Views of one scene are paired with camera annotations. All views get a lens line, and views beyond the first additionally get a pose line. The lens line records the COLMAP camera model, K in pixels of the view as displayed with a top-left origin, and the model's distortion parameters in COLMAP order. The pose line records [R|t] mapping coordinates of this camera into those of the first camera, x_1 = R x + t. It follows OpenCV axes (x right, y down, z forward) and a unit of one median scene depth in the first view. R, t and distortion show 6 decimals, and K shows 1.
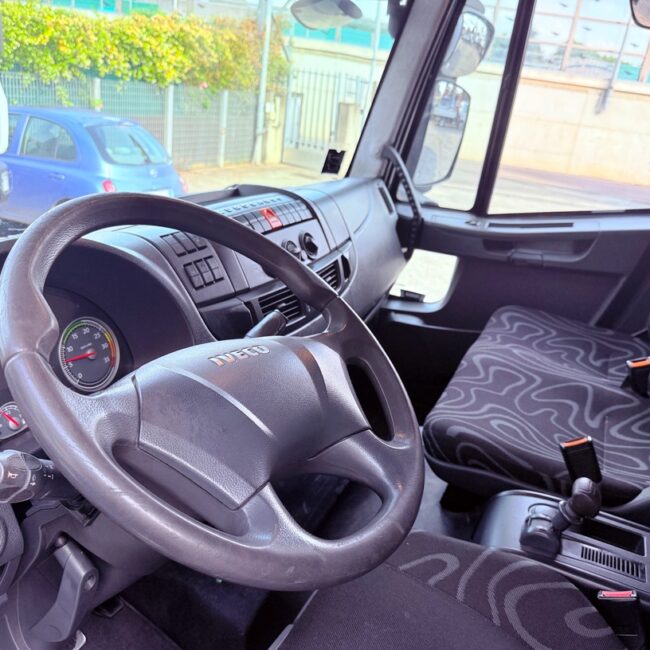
lens RADIAL K [[616.8, 0, 325.0], [0, 616.8, 325.0], [0, 0, 1]] dist [0.073231, -0.146776]
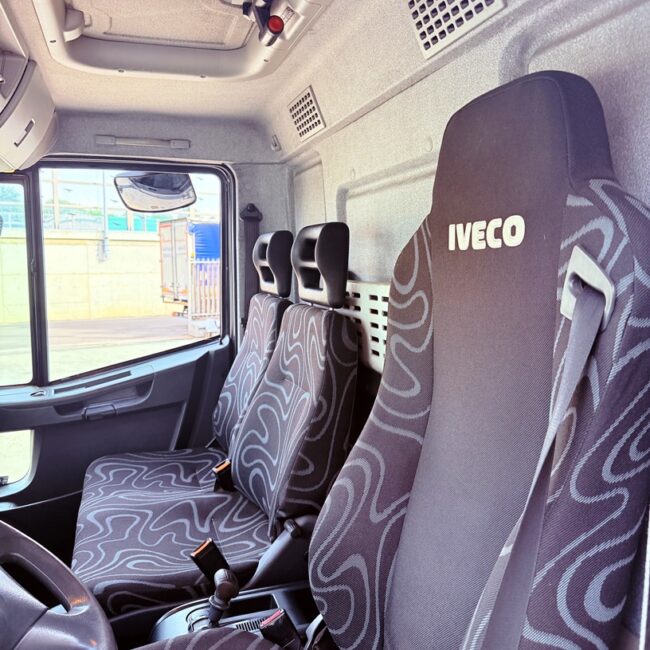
lens RADIAL K [[616.8, 0, 325.0], [0, 616.8, 325.0], [0, 0, 1]] dist [0.073231, -0.146776]
pose [[0.729060, -0.198229, 0.655116, -0.097872], [0.338742, 0.936203, -0.093694, -0.017642], [-0.594748, 0.290223, 0.749696, -0.134726]]
